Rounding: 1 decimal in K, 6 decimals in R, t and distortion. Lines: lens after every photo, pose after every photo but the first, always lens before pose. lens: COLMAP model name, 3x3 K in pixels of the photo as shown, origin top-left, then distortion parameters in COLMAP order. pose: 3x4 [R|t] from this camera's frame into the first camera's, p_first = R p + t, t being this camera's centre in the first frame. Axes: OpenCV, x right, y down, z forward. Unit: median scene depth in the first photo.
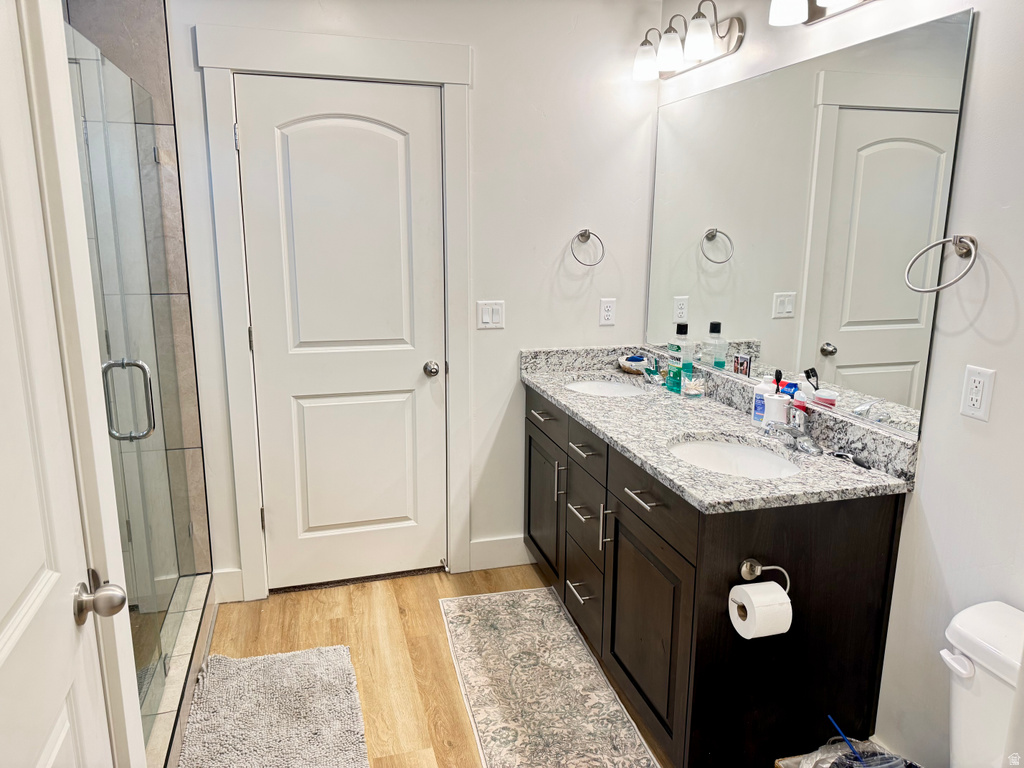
lens RADIAL K [[725.4, 0, 512.0], [0, 725.4, 384.0], [0, 0, 1]] dist [0.099392, -0.146958]
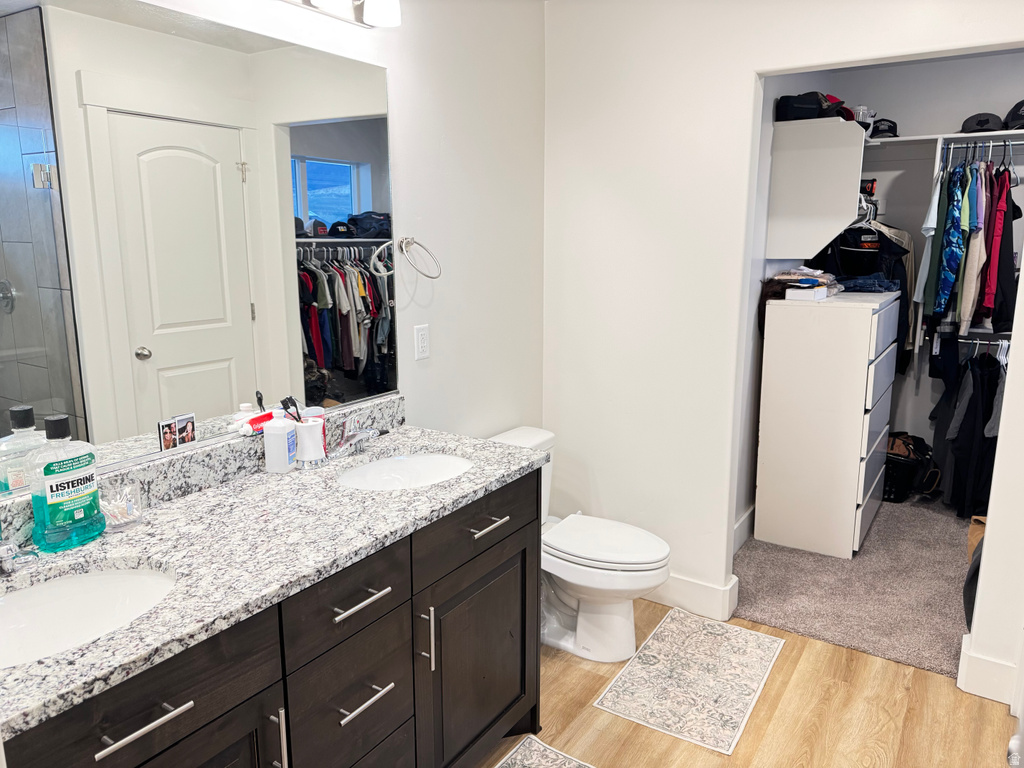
lens RADIAL K [[725.4, 0, 512.0], [0, 725.4, 384.0], [0, 0, 1]] dist [0.099392, -0.146958]
pose [[-0.660729, -0.160539, 0.733256, -0.456792], [0.154683, 0.926774, 0.342290, -0.298502], [-0.734514, 0.339583, -0.587514, 1.355091]]
